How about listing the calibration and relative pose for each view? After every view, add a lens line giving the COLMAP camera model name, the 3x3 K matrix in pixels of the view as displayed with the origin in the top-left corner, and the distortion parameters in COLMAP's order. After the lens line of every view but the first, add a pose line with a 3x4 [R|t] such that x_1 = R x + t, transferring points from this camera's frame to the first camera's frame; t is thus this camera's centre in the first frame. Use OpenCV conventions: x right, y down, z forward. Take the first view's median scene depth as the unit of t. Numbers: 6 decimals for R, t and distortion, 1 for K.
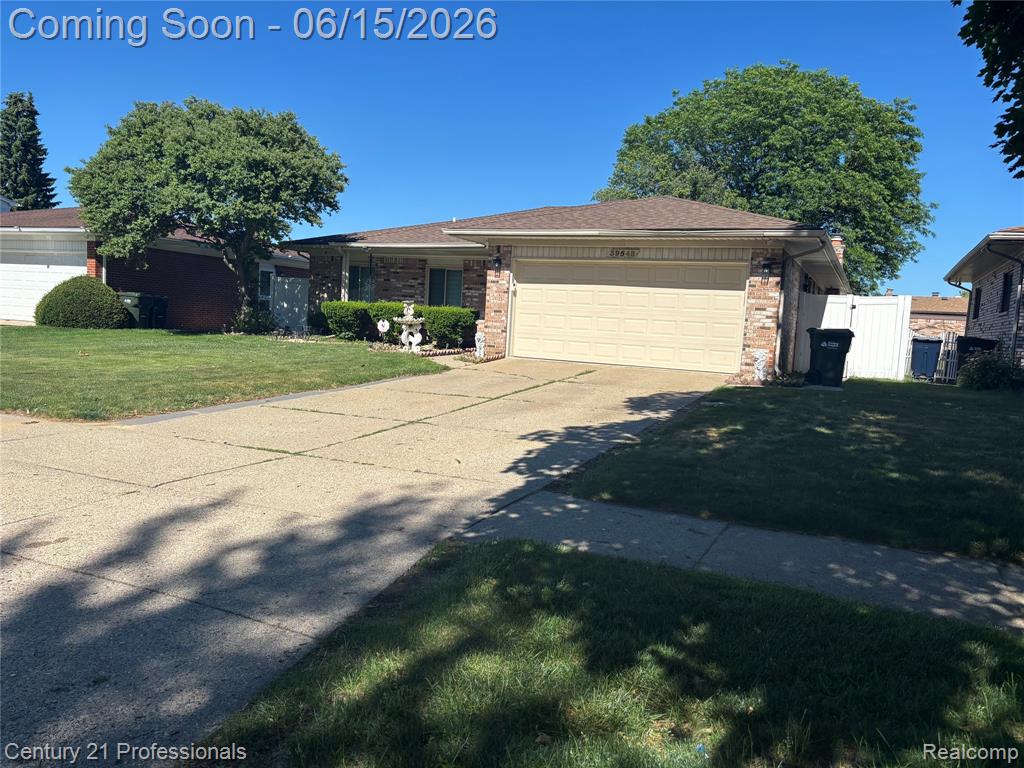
lens RADIAL K [[778.0, 0, 513.0], [0, 778.0, 384.0], [0, 0, 1]] dist [0.015668, -0.013676]
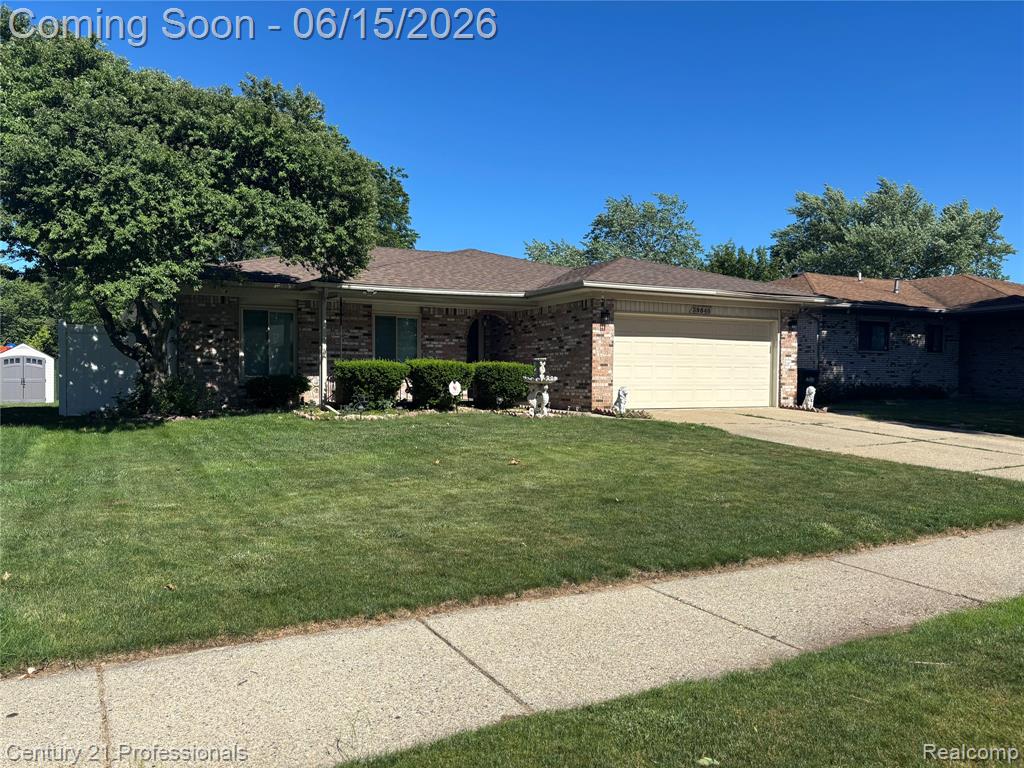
lens RADIAL K [[778.0, 0, 511.2], [0, 778.0, 384.7], [0, 0, 1]] dist [0.015668, -0.013676]
pose [[0.610801, -0.061354, 0.789404, -0.869125], [0.093519, 0.995605, 0.005020, -0.084609], [-0.786242, 0.070758, 0.613854, 0.488943]]
